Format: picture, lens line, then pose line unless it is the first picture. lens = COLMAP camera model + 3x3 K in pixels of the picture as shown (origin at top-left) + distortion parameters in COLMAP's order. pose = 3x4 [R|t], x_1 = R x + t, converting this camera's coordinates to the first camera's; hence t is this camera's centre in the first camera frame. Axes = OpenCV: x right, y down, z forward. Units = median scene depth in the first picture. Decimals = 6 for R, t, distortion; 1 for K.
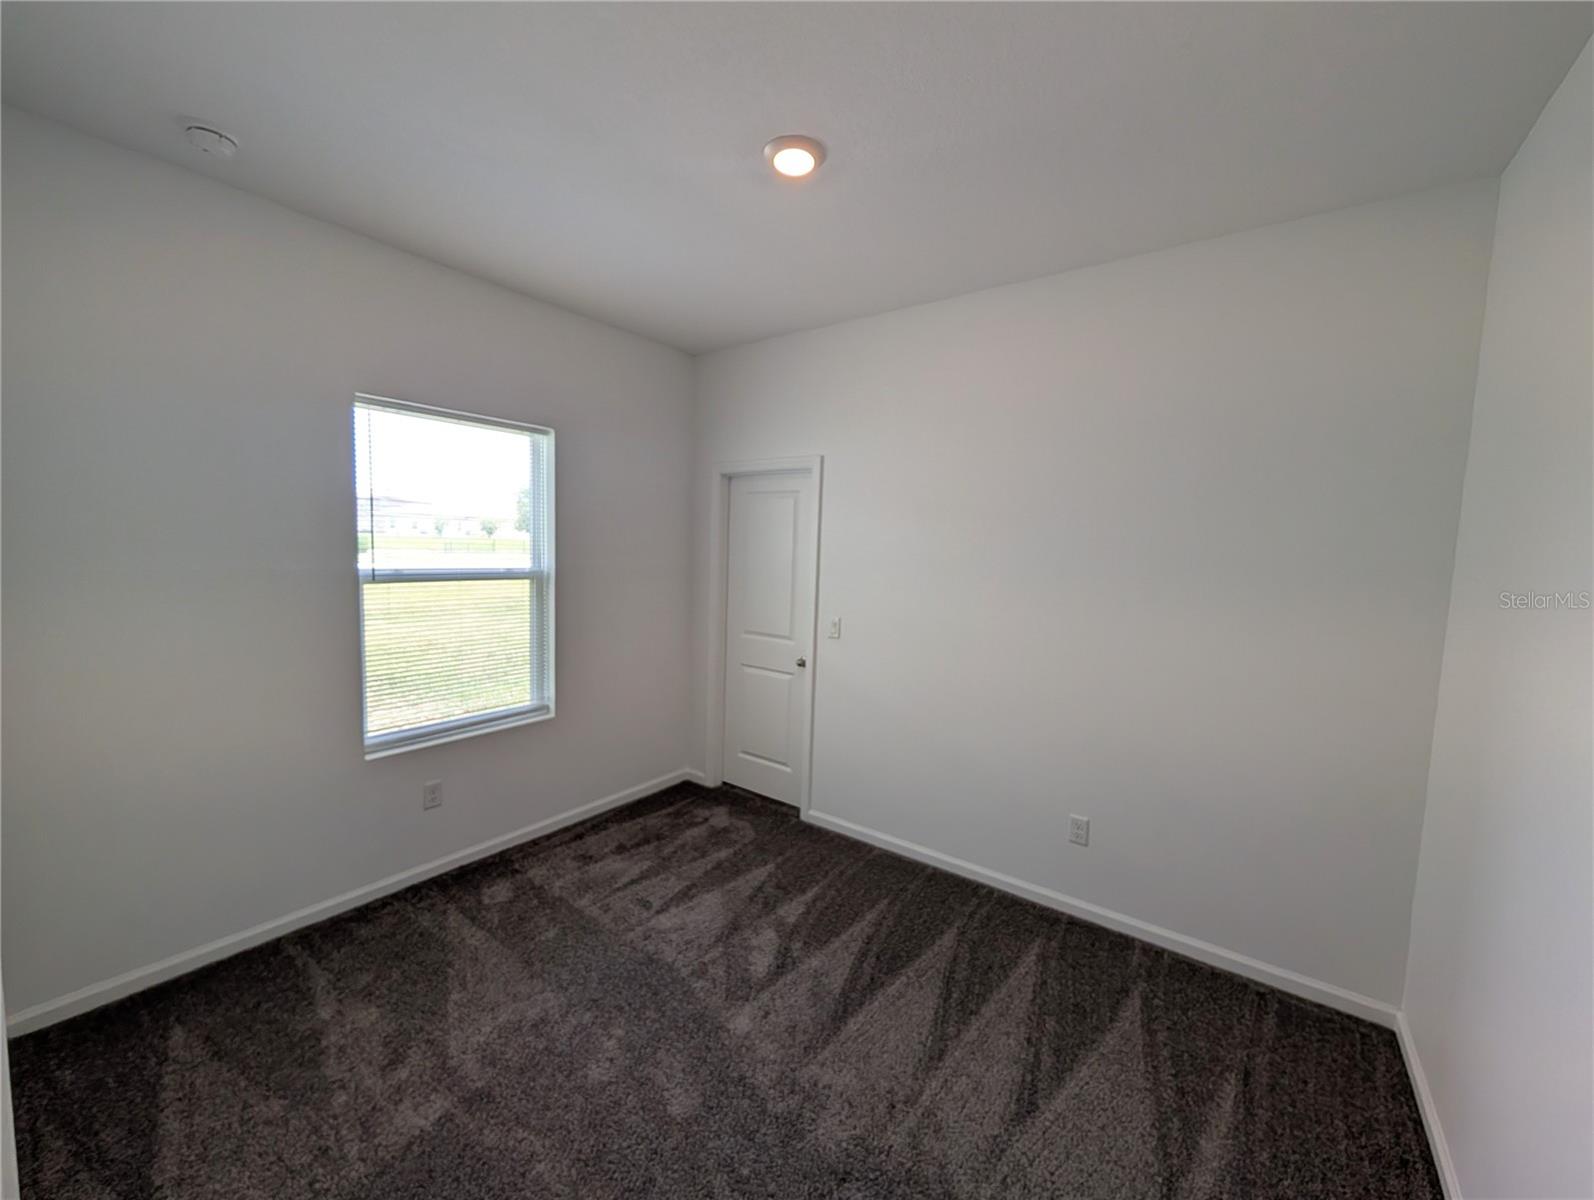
lens RADIAL K [[608.9, 0, 800.8], [0, 608.9, 598.3], [0, 0, 1]] dist [0.000983, -0.000031]
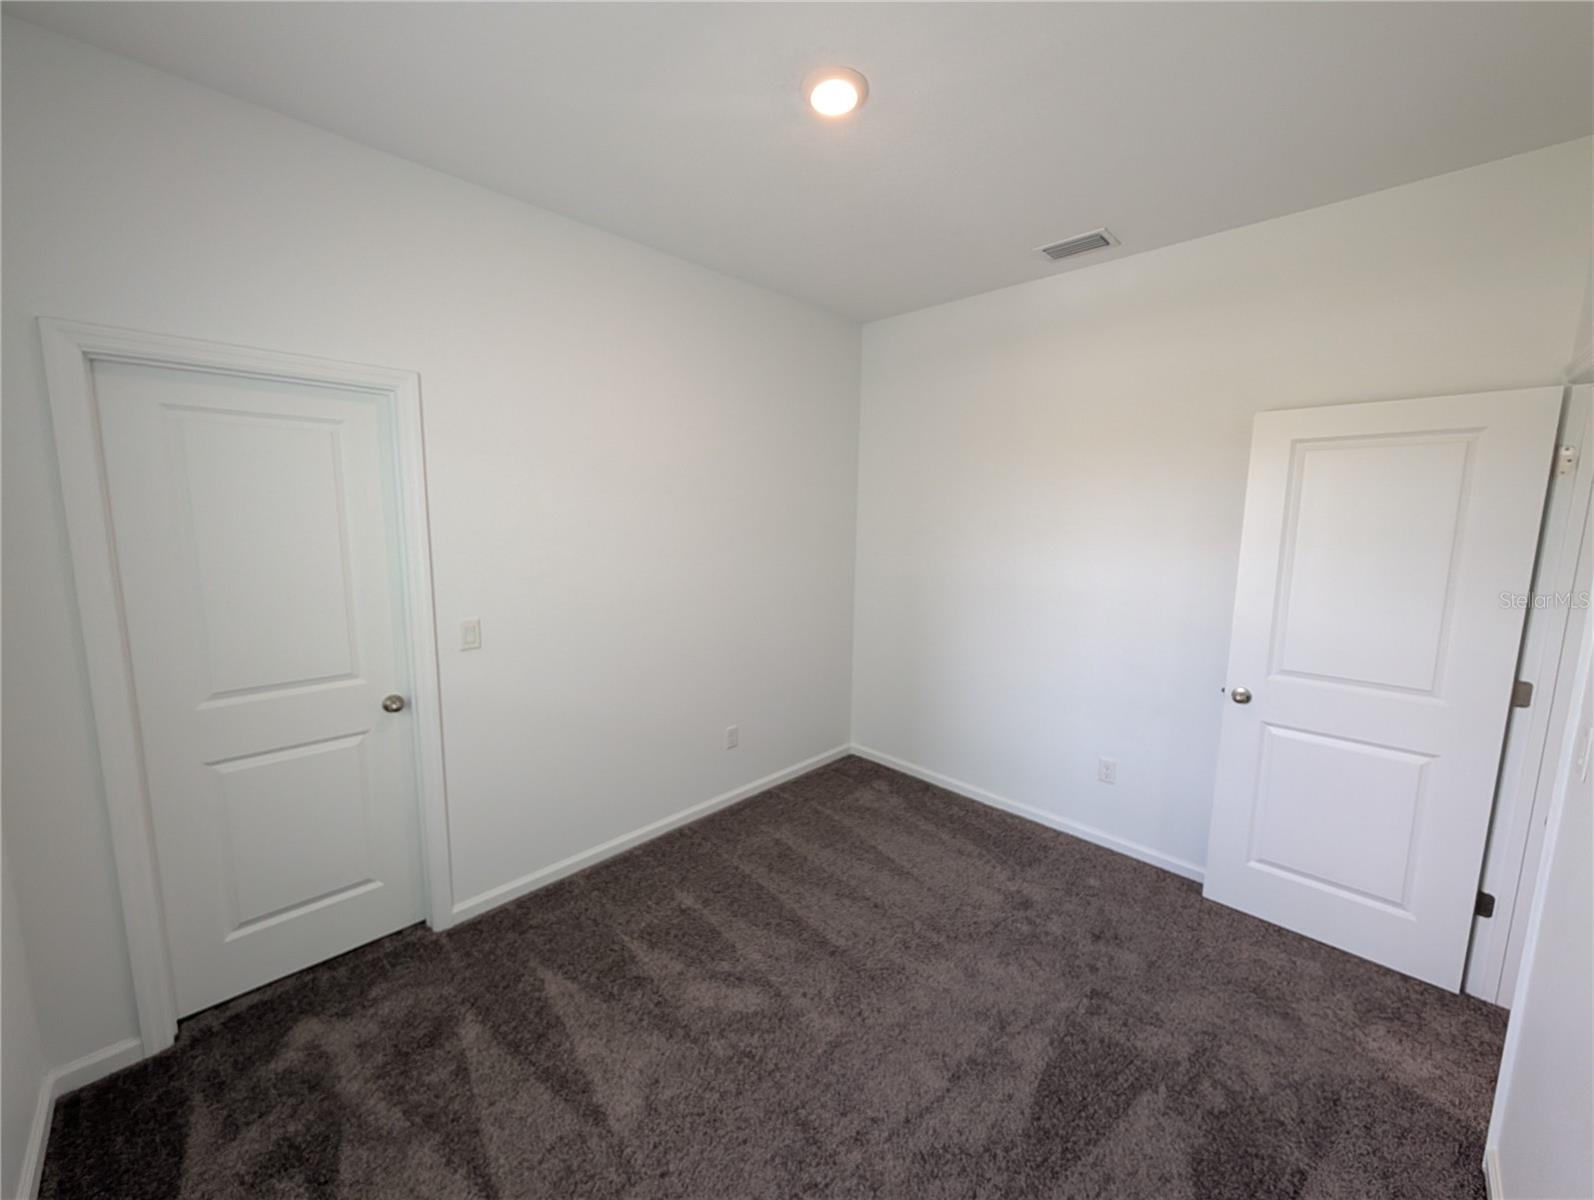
lens RADIAL K [[608.9, 0, 808.0], [0, 608.9, 598.4], [0, 0, 1]] dist [0.000983, -0.000031]
pose [[0.136106, -0.171634, 0.975714, -0.371518], [0.071307, 0.984021, 0.163149, -0.051611], [-0.988125, 0.047370, 0.146170, 0.341836]]
